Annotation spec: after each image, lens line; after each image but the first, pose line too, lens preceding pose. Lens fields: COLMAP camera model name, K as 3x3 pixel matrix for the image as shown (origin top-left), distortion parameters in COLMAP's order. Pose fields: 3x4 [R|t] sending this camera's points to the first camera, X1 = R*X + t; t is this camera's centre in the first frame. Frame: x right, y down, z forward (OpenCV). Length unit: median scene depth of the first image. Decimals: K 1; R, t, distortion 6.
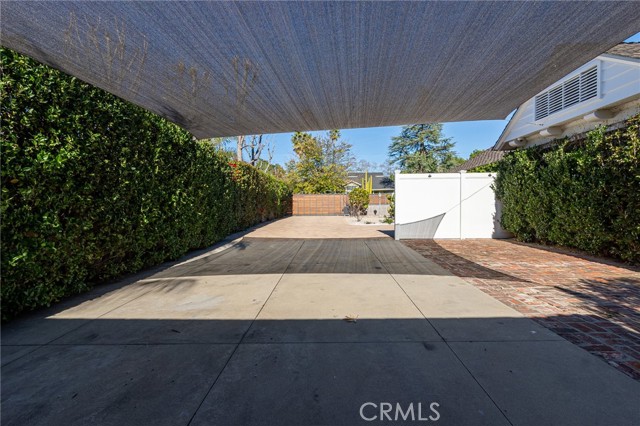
lens RADIAL K [[295.9, 0, 319.2], [0, 295.9, 212.0], [0, 0, 1]] dist [-0.006887, 0.000123]
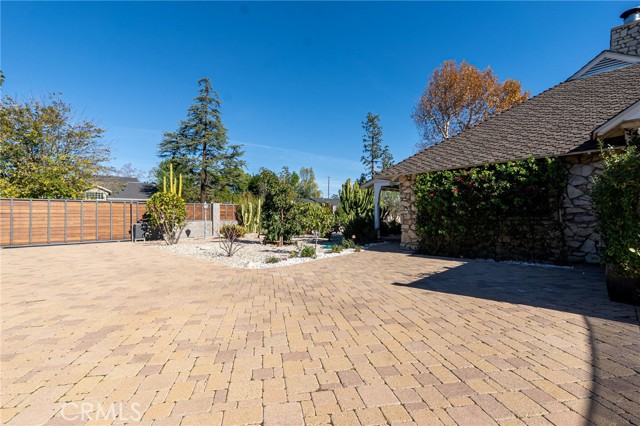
lens RADIAL K [[295.9, 0, 321.8], [0, 295.9, 213.0], [0, 0, 1]] dist [-0.006887, 0.000123]
pose [[0.674565, 0.012431, 0.738111, -0.046914], [0.022068, 0.999072, -0.036994, -0.007031], [-0.737885, 0.041244, 0.673665, 0.216899]]
